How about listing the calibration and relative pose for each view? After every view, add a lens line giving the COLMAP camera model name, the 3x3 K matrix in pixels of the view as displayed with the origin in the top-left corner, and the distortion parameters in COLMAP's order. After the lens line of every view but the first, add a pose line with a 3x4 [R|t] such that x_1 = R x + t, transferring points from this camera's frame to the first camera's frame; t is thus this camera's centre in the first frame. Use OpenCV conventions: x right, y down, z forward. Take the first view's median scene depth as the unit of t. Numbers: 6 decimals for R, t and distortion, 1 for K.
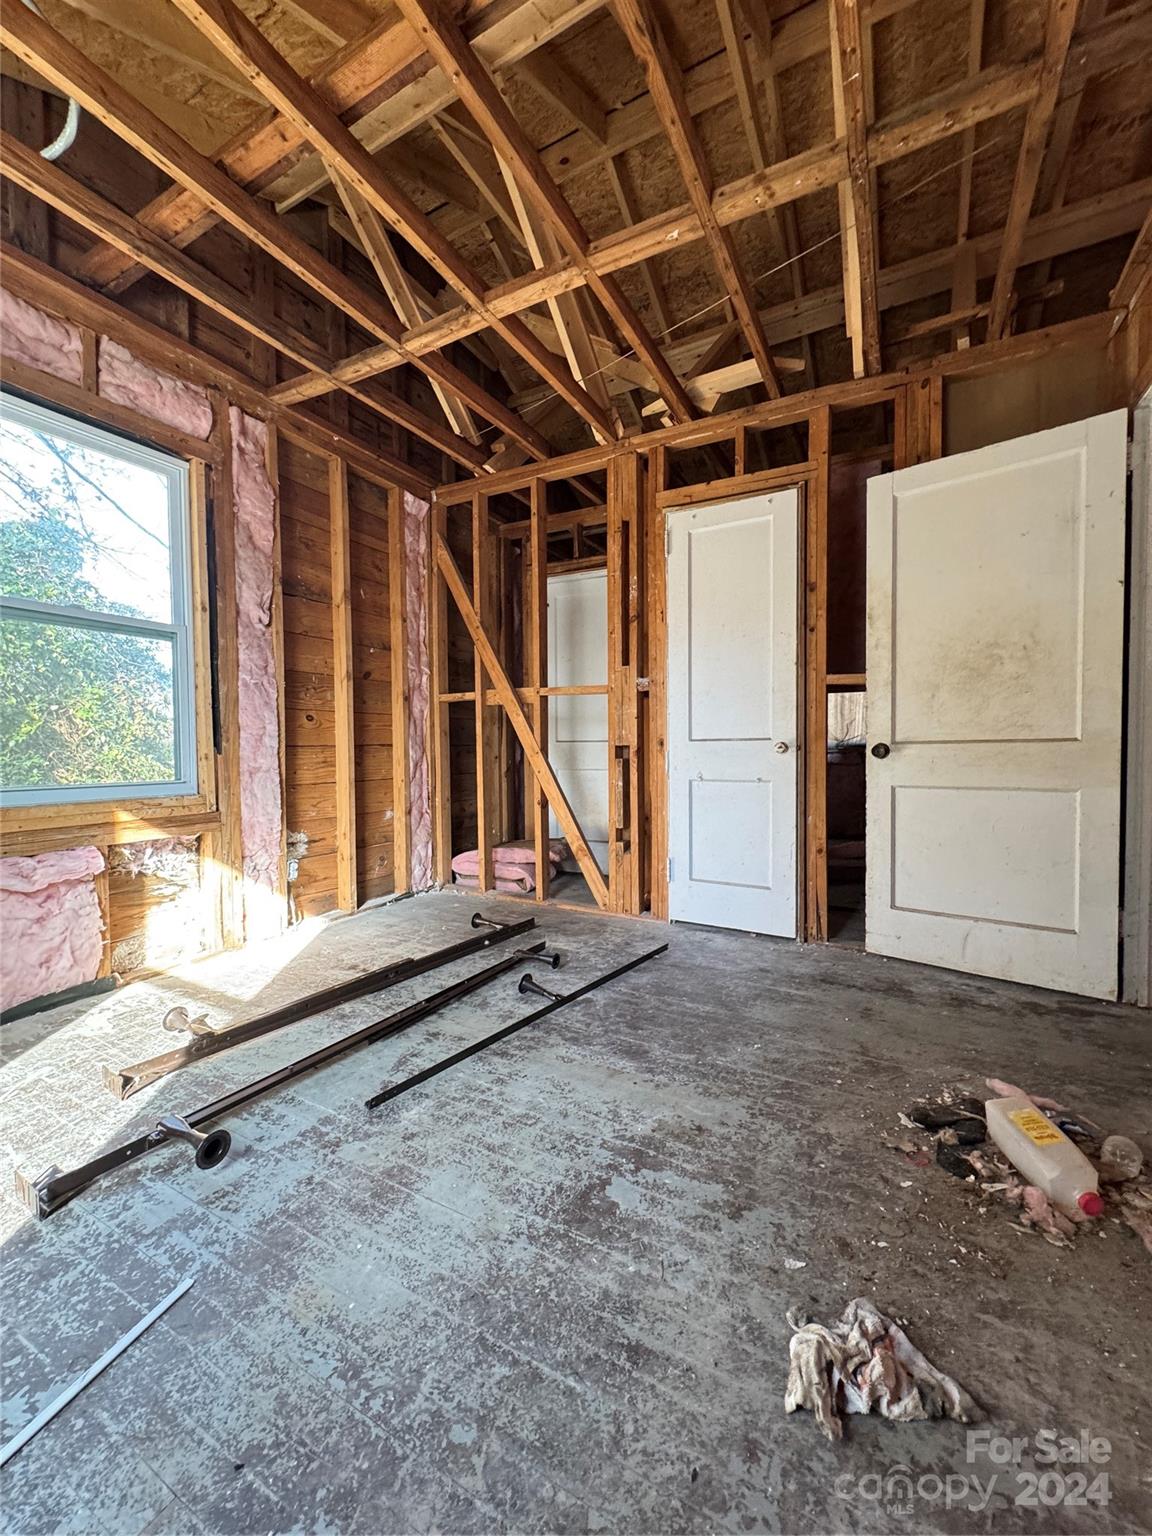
lens RADIAL K [[616.9, 0, 576.3], [0, 616.9, 768.9], [0, 0, 1]] dist [0.001790, -0.000327]
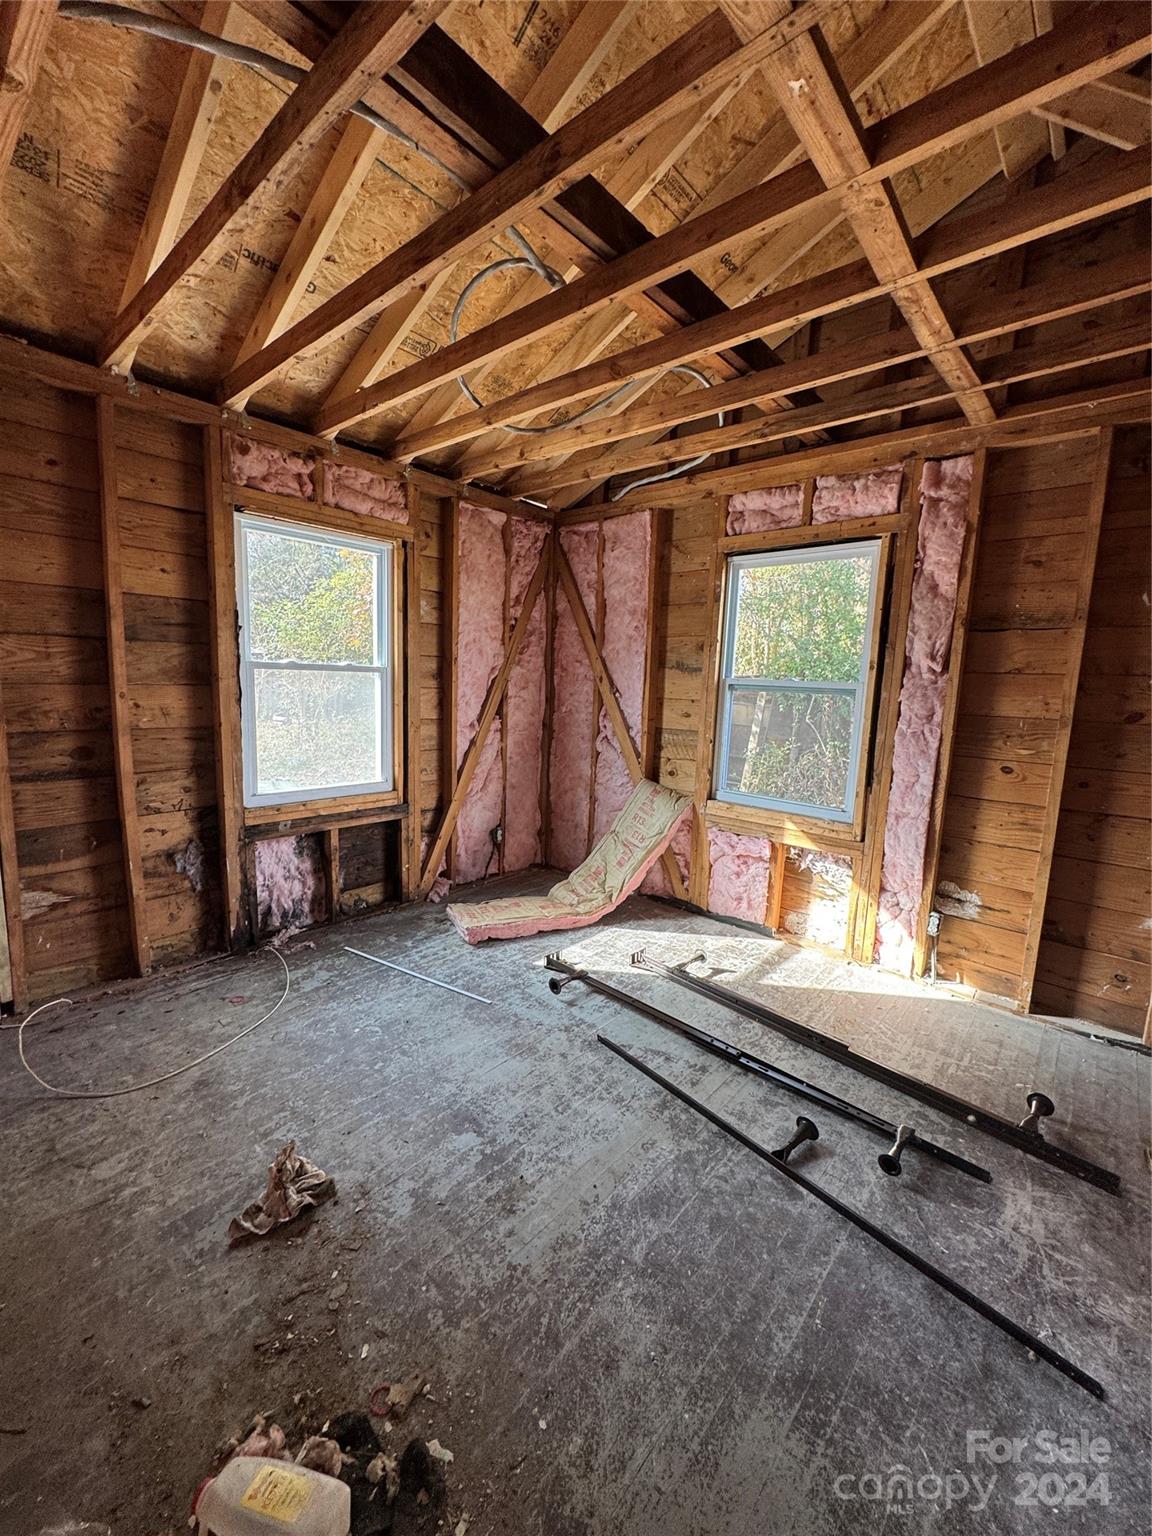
lens RADIAL K [[616.9, 0, 576.3], [0, 616.9, 768.9], [0, 0, 1]] dist [0.001790, -0.000327]
pose [[-0.230517, 0.140801, -0.962828, 0.708088], [-0.069764, 0.984538, 0.160679, -0.239515], [0.970564, 0.104209, -0.217130, 0.801098]]
